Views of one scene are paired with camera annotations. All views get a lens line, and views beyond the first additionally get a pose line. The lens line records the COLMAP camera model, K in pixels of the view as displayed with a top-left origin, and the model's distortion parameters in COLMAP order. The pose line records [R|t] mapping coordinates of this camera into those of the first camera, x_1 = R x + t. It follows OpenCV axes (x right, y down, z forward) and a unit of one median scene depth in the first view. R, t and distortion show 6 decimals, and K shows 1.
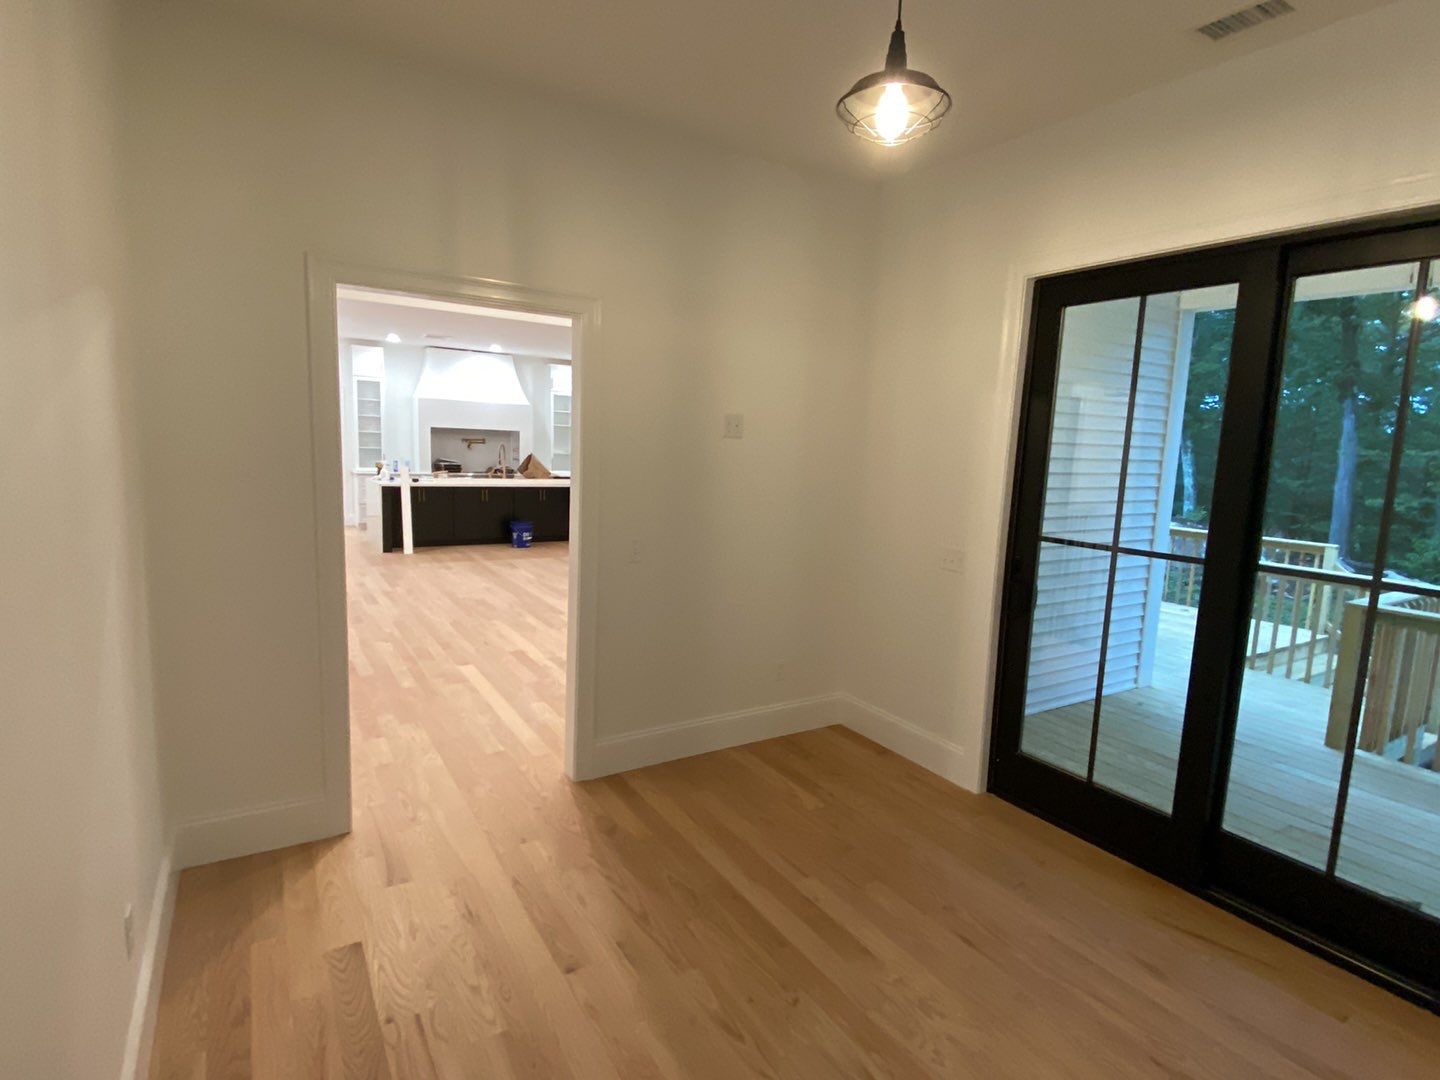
lens RADIAL K [[737.6, 0, 664.3], [0, 737.6, 527.5], [0, 0, 1]] dist [-0.023327, -0.004125]
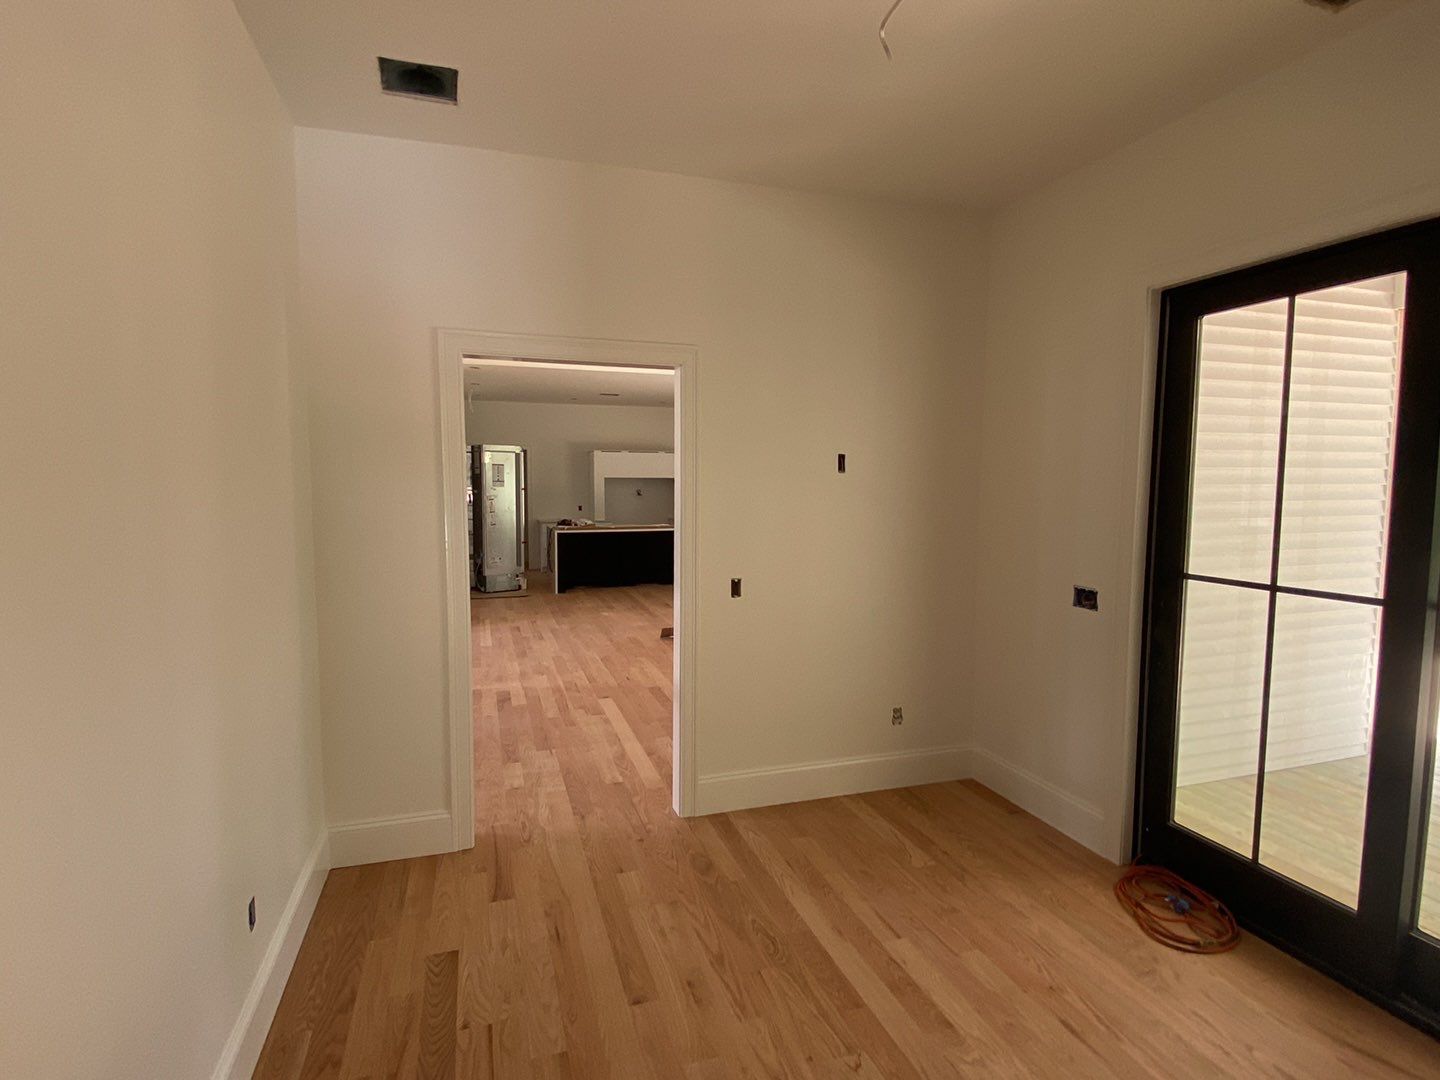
lens RADIAL K [[737.6, 0, 673.0], [0, 737.6, 529.3], [0, 0, 1]] dist [-0.023327, -0.004125]
pose [[0.973010, -0.006476, -0.230671, 0.122400], [-0.006702, 0.998391, -0.056299, 0.013151], [0.230665, 0.056325, 0.971402, 0.004214]]
